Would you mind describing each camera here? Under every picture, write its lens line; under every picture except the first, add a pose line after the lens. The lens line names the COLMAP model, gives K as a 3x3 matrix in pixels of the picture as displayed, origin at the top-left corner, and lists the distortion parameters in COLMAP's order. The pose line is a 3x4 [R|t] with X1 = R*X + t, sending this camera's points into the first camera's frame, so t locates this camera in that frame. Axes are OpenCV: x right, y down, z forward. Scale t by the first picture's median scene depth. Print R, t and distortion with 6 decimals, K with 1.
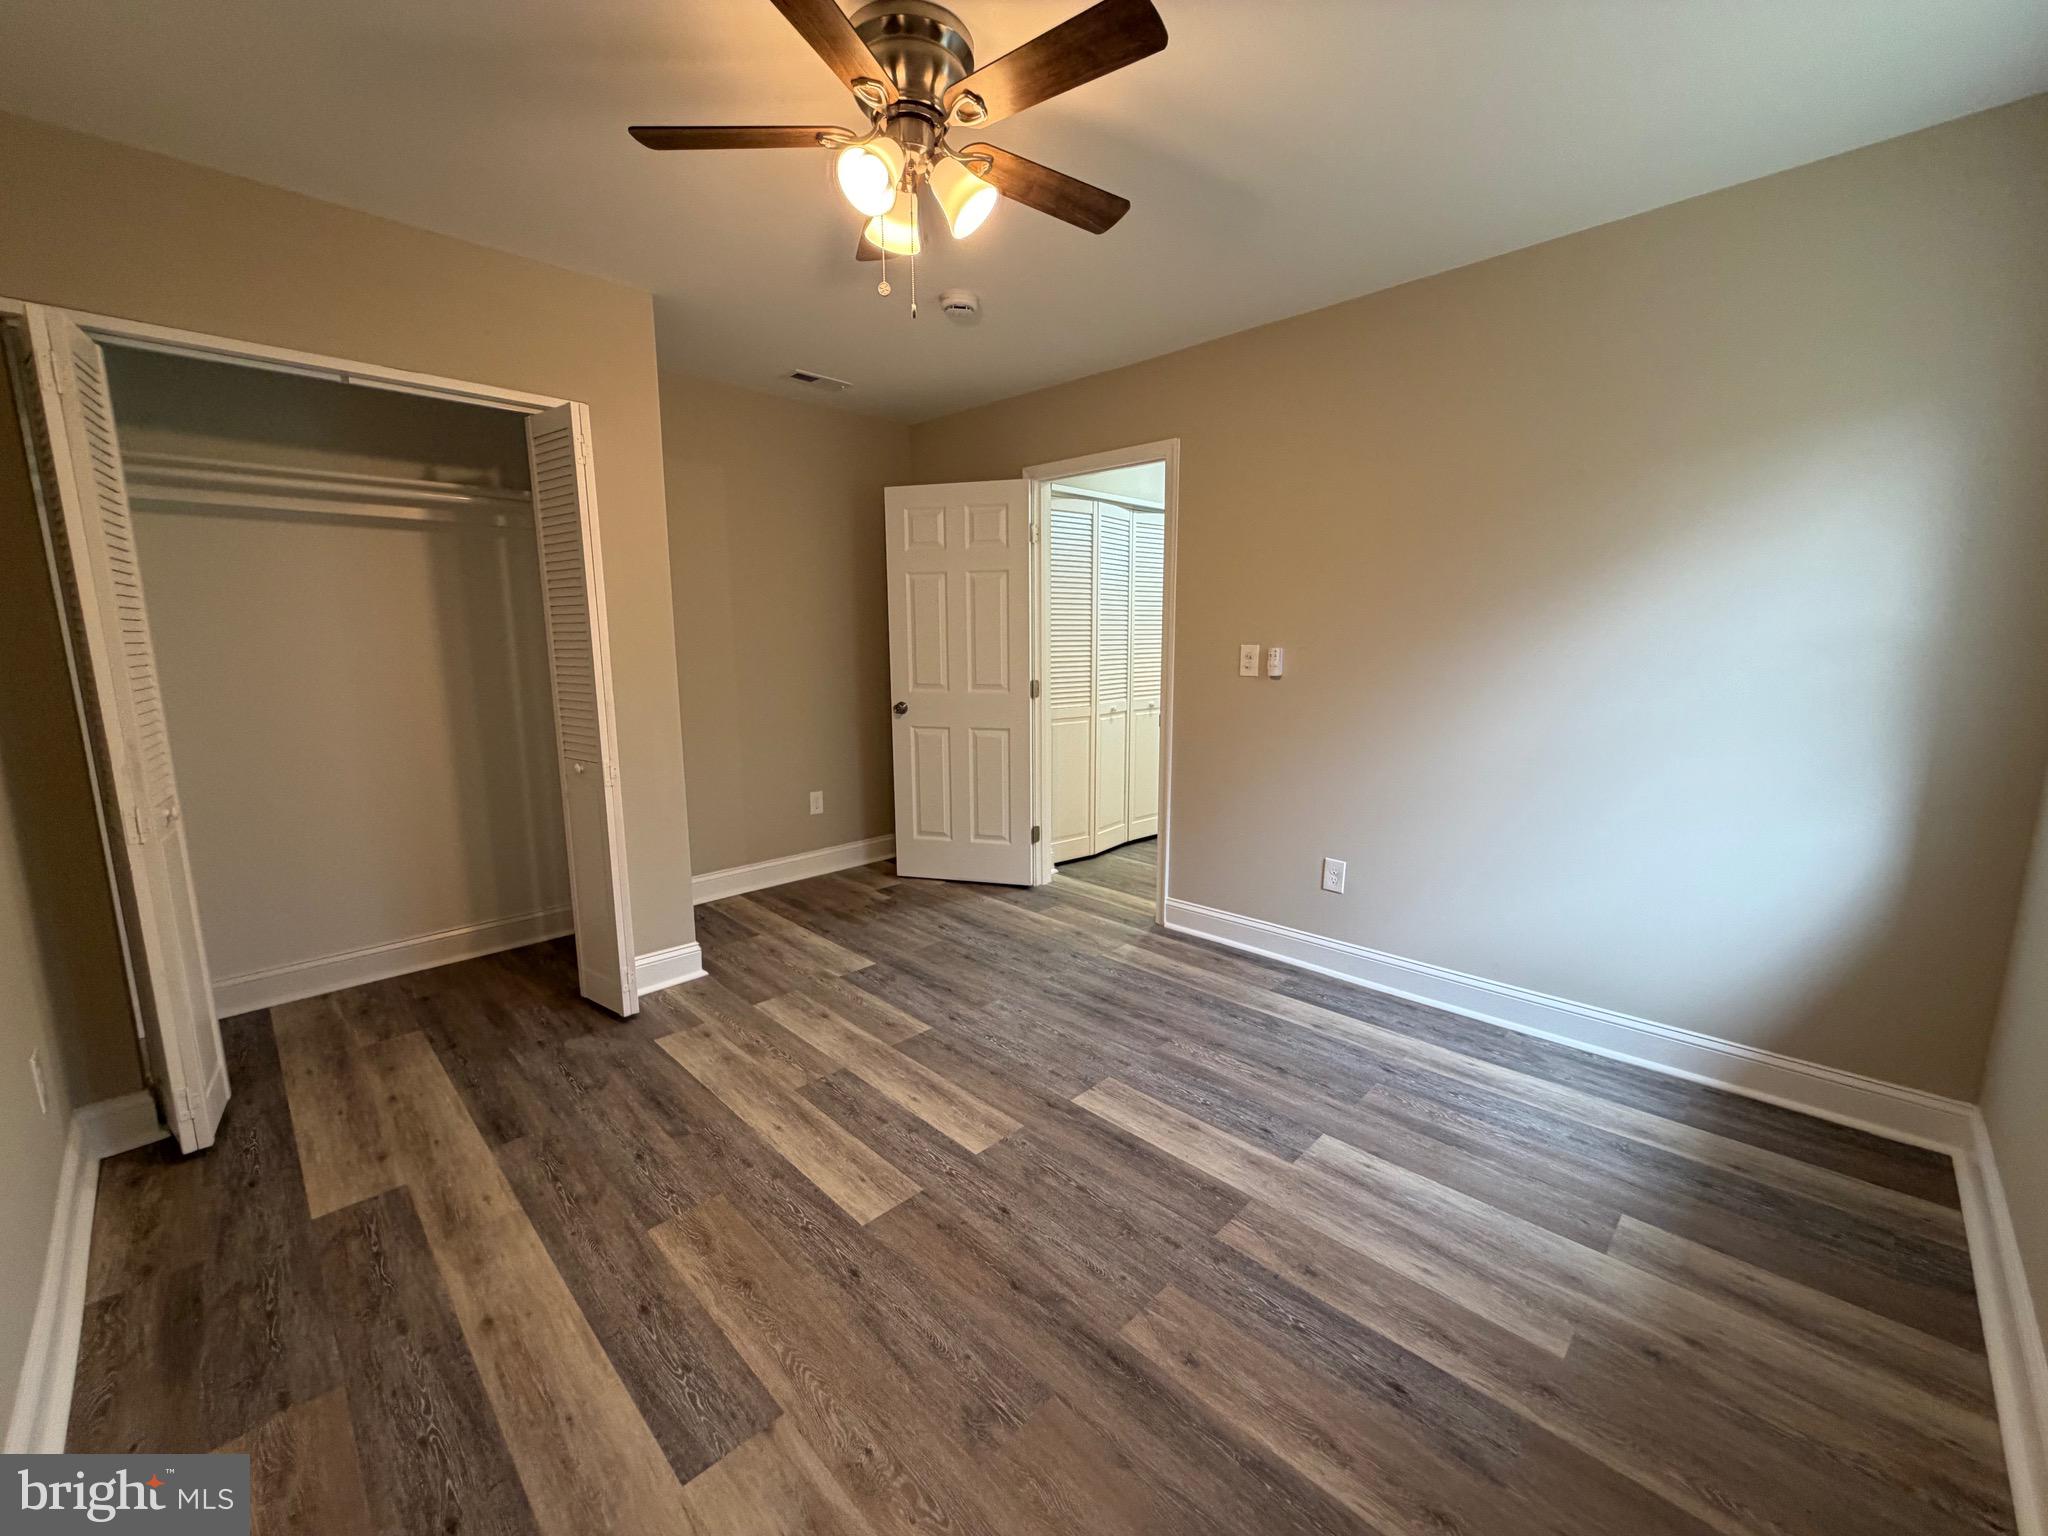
lens RADIAL K [[815.6, 0, 1017.5], [0, 815.6, 761.0], [0, 0, 1]] dist [-0.001012, 0.000146]
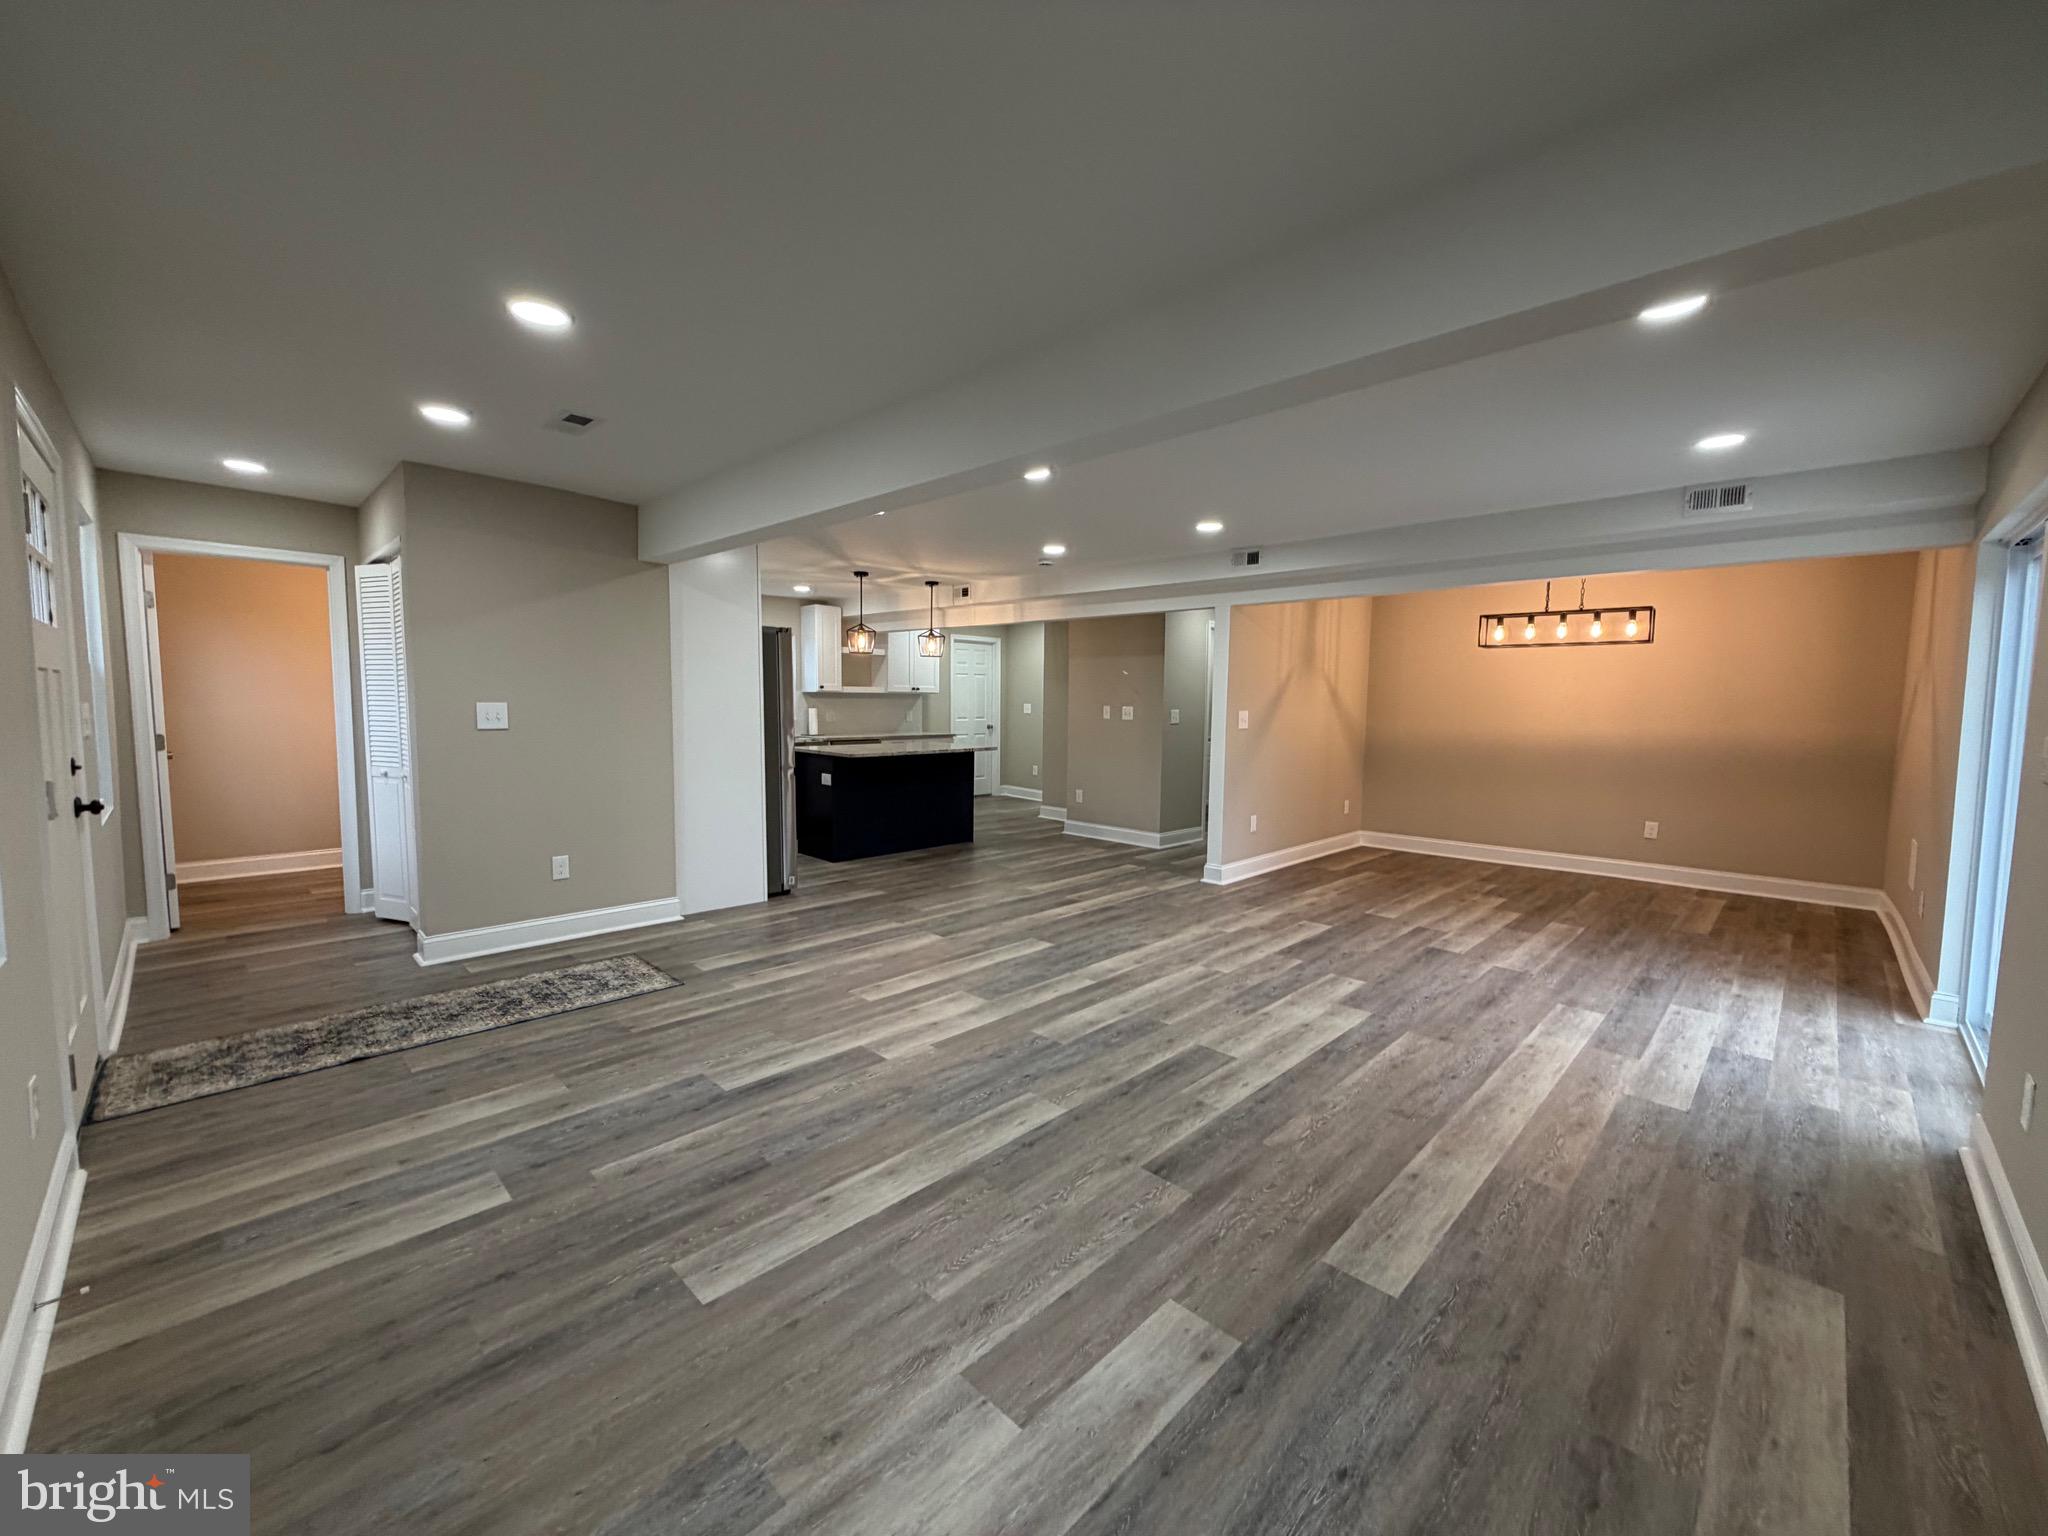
lens RADIAL K [[815.6, 0, 1022.7], [0, 815.6, 765.0], [0, 0, 1]] dist [-0.001012, 0.000146]
pose [[0.000841, -0.075203, 0.997168, -1.076155], [0.154346, 0.985229, 0.074173, -0.203142], [-0.988016, 0.153846, 0.012436, 1.344436]]
